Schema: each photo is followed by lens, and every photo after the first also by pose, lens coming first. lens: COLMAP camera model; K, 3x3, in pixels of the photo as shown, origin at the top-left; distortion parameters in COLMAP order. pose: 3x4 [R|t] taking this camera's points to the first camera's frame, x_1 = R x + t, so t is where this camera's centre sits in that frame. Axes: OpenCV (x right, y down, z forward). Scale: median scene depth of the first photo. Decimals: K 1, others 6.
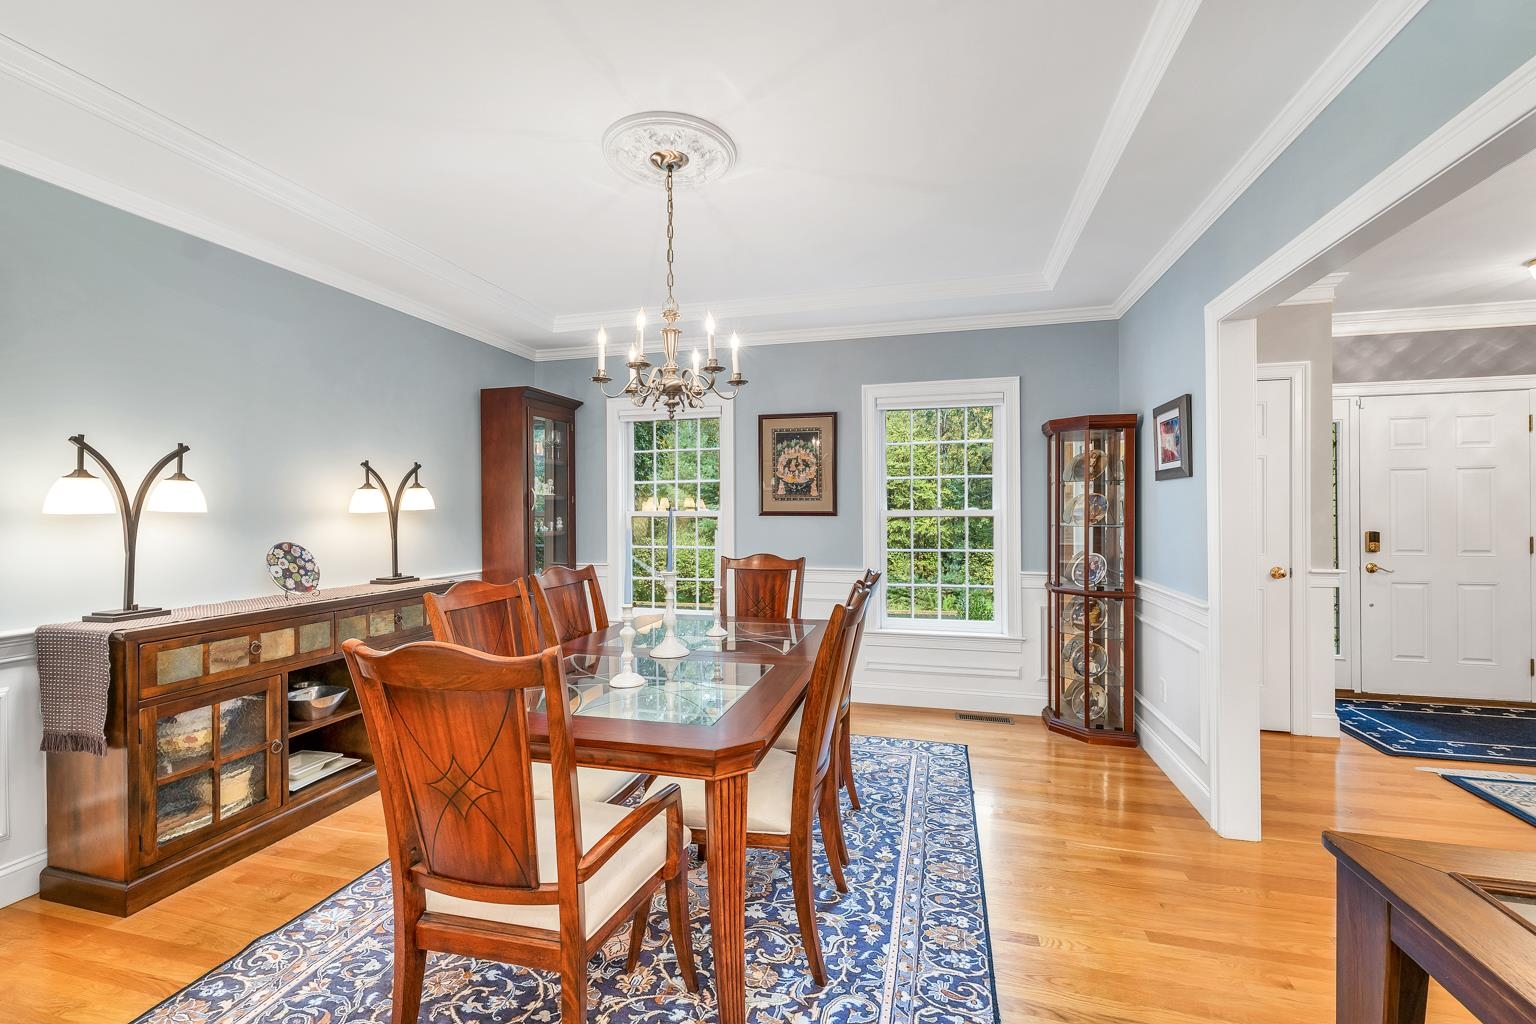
lens RADIAL K [[648.5, 0, 768.0], [0, 648.5, 512.0], [0, 0, 1]] dist [0.000981, 0.000017]
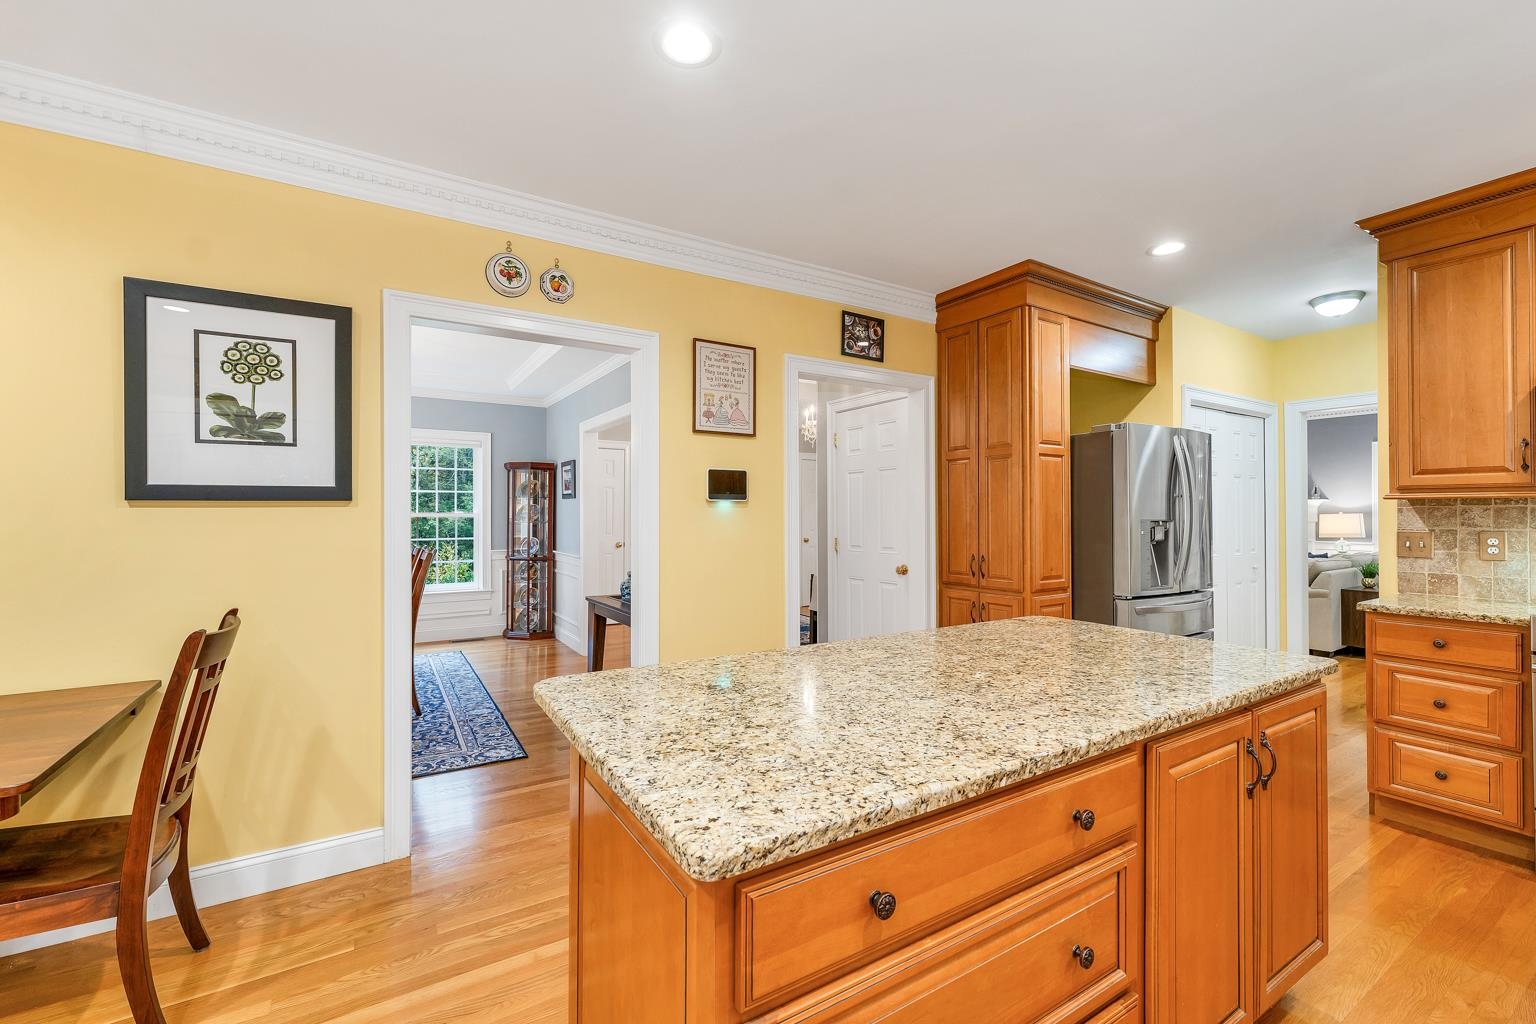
lens RADIAL K [[634.0, 0, 760.8], [0, 634.0, 510.9], [0, 0, 1]] dist [0.000862, -0.000211]
pose [[0.691705, 0.007341, 0.722143, -0.331088], [-0.003712, 0.999971, -0.006610, -0.000594], [-0.722171, 0.001892, 0.691712, -0.675573]]
